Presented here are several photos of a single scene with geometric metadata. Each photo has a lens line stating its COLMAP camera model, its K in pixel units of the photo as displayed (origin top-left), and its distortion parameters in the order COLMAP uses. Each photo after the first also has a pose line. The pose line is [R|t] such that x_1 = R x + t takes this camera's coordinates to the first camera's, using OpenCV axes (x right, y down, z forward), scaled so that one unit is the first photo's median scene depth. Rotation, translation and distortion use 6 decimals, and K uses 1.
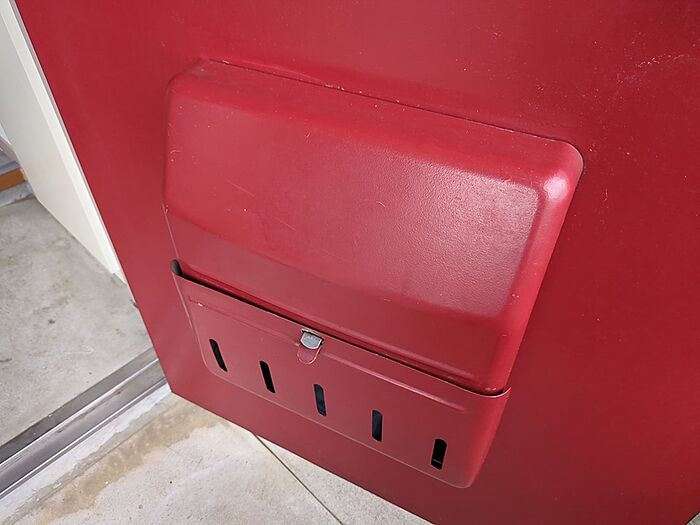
lens RADIAL K [[523.8, 0, 350.2], [0, 523.8, 262.7], [0, 0, 1]] dist [0.013118, -0.008237]
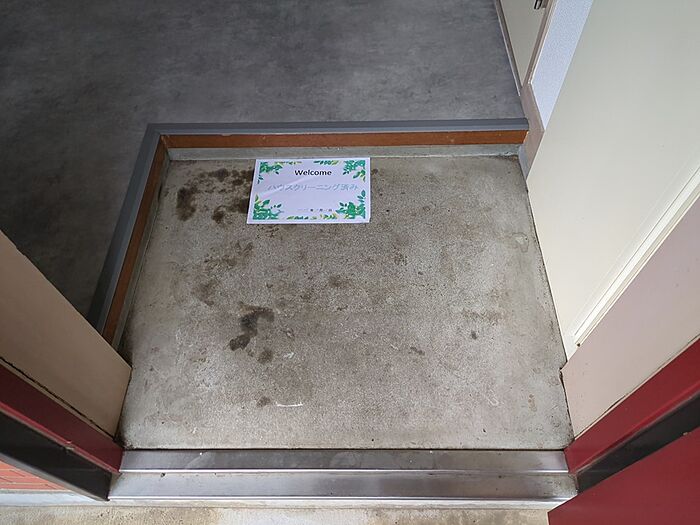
lens RADIAL K [[523.8, 0, 350.0], [0, 523.8, 262.2], [0, 0, 1]] dist [0.013118, -0.008237]
pose [[0.689495, 0.588056, -0.422832, -0.384871], [-0.479604, 0.808150, 0.341868, -0.181420], [0.542749, -0.032924, 0.839249, 0.130705]]
